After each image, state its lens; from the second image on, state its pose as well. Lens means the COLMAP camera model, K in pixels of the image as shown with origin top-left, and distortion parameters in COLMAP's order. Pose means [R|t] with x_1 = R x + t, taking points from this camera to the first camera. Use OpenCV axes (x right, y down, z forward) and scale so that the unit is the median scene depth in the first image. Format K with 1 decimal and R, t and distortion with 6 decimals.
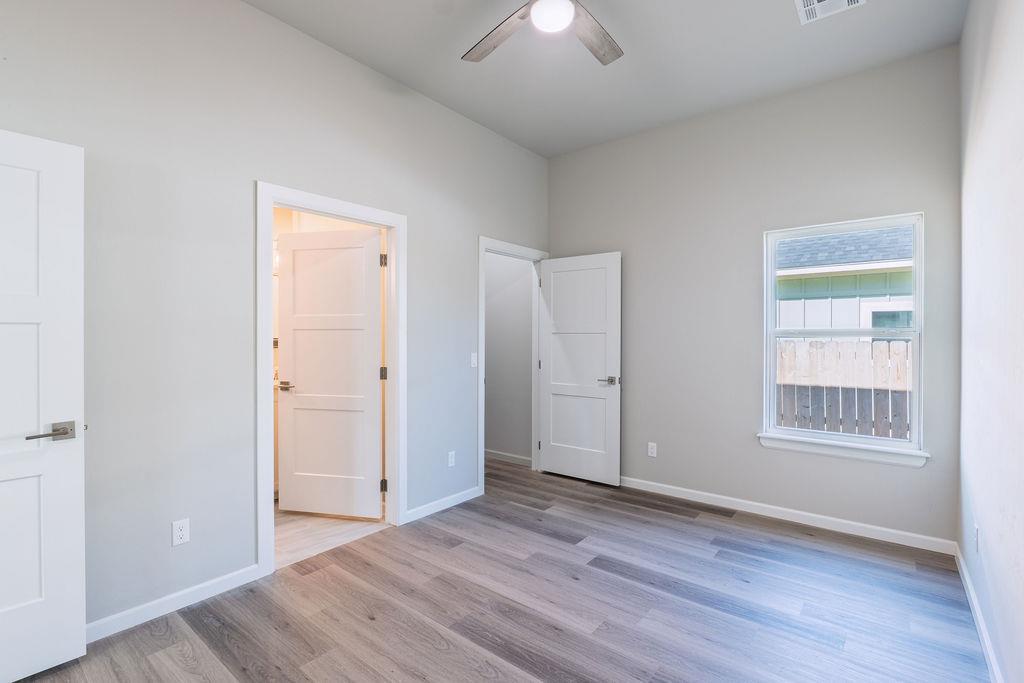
lens RADIAL K [[470.1, 0, 514.2], [0, 470.1, 340.9], [0, 0, 1]] dist [-0.012110, 0.000767]
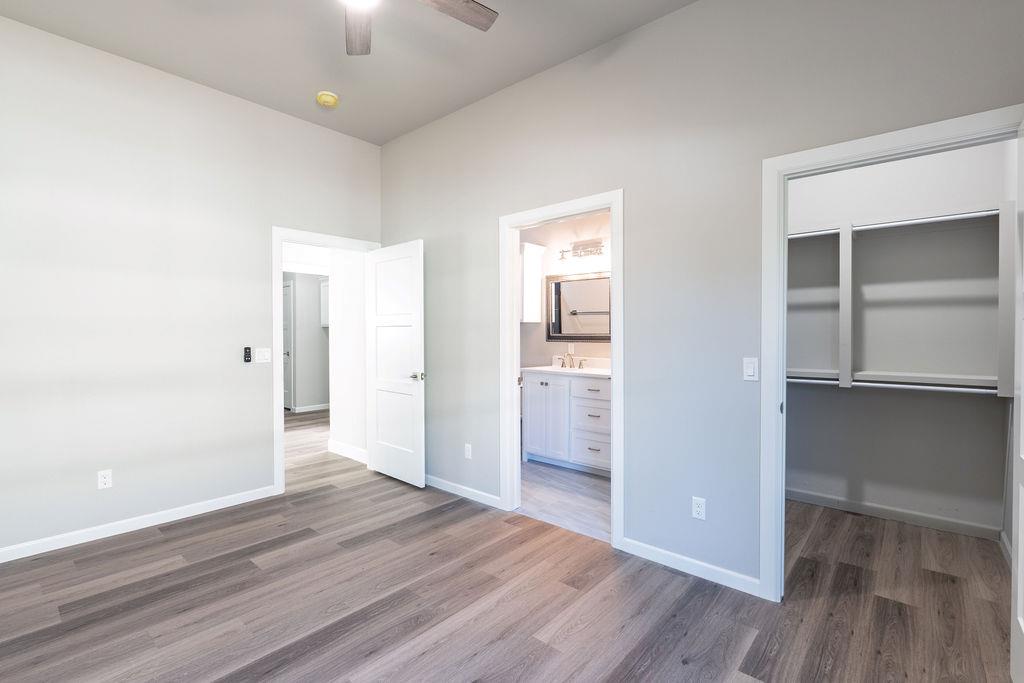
lens RADIAL K [[470.1, 0, 513.6], [0, 470.1, 338.3], [0, 0, 1]] dist [-0.012110, 0.000767]
pose [[-0.049317, 0.013588, -0.998691, 0.731923], [-0.002126, 0.999904, 0.013710, -0.009755], [0.998781, 0.002800, -0.049283, 0.985821]]
